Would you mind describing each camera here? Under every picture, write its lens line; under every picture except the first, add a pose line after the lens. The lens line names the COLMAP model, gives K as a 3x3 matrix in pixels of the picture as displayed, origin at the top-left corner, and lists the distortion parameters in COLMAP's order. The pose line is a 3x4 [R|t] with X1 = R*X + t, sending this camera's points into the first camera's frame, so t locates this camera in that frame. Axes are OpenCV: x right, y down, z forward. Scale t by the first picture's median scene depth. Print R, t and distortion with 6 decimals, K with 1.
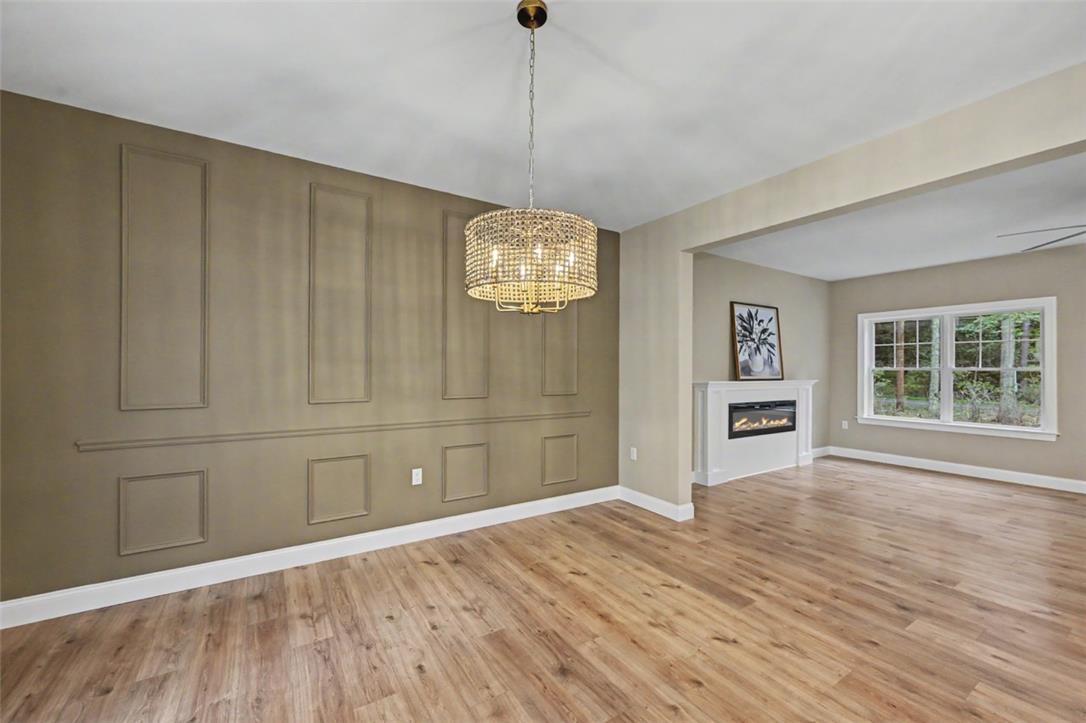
lens RADIAL K [[431.2, 0, 537.6], [0, 431.2, 370.9], [0, 0, 1]] dist [-0.000142, 0.000074]
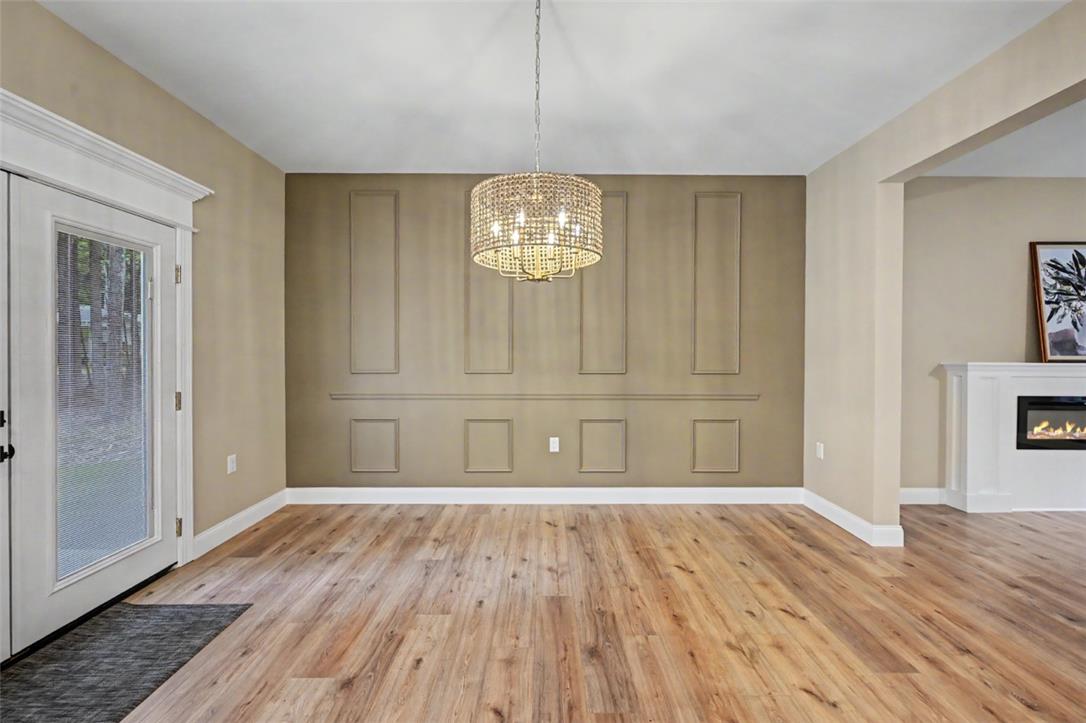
lens RADIAL K [[428.4, 0, 546.7], [0, 428.4, 358.4], [0, 0, 1]] dist [-0.000215, 0.000259]
pose [[0.849078, 0.005701, -0.528236, 0.251934], [-0.001904, 0.999968, 0.007733, 0.019611], [0.528264, -0.005561, 0.849062, 0.074981]]
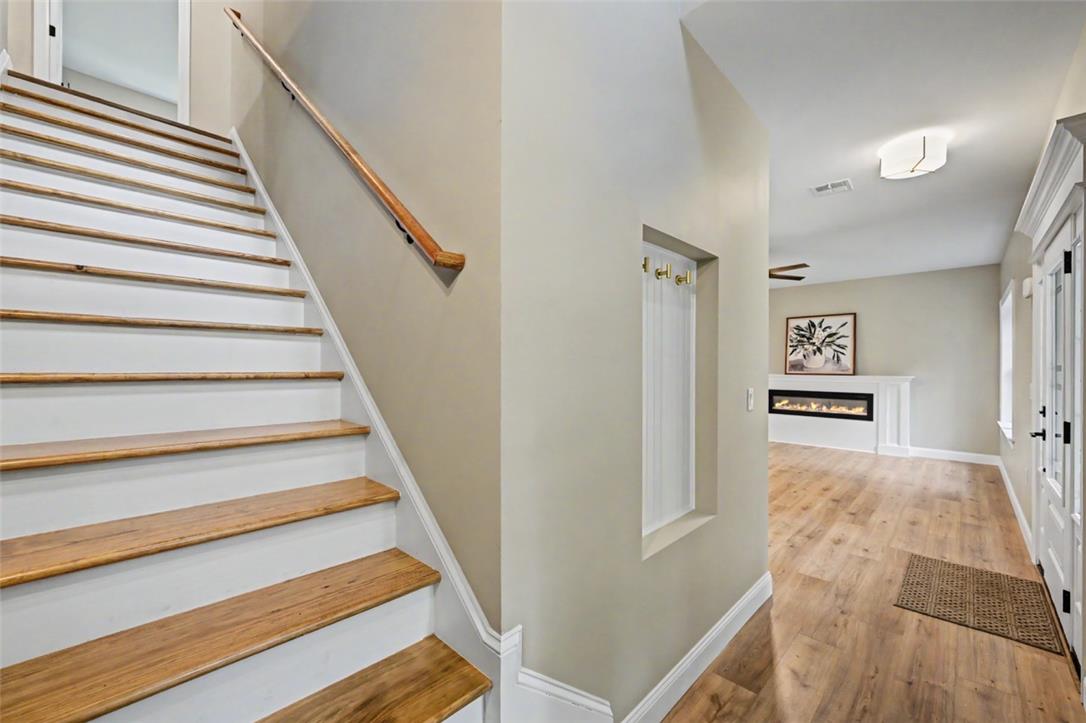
lens RADIAL K [[440.9, 0, 542.8], [0, 440.9, 366.4], [0, 0, 1]] dist [0.000214, 0.000093]
pose [[0.235154, 0.000034, -0.971958, 2.512936], [-0.001707, 0.999998, -0.000378, -0.001638], [0.971957, 0.001748, 0.235154, -0.166722]]
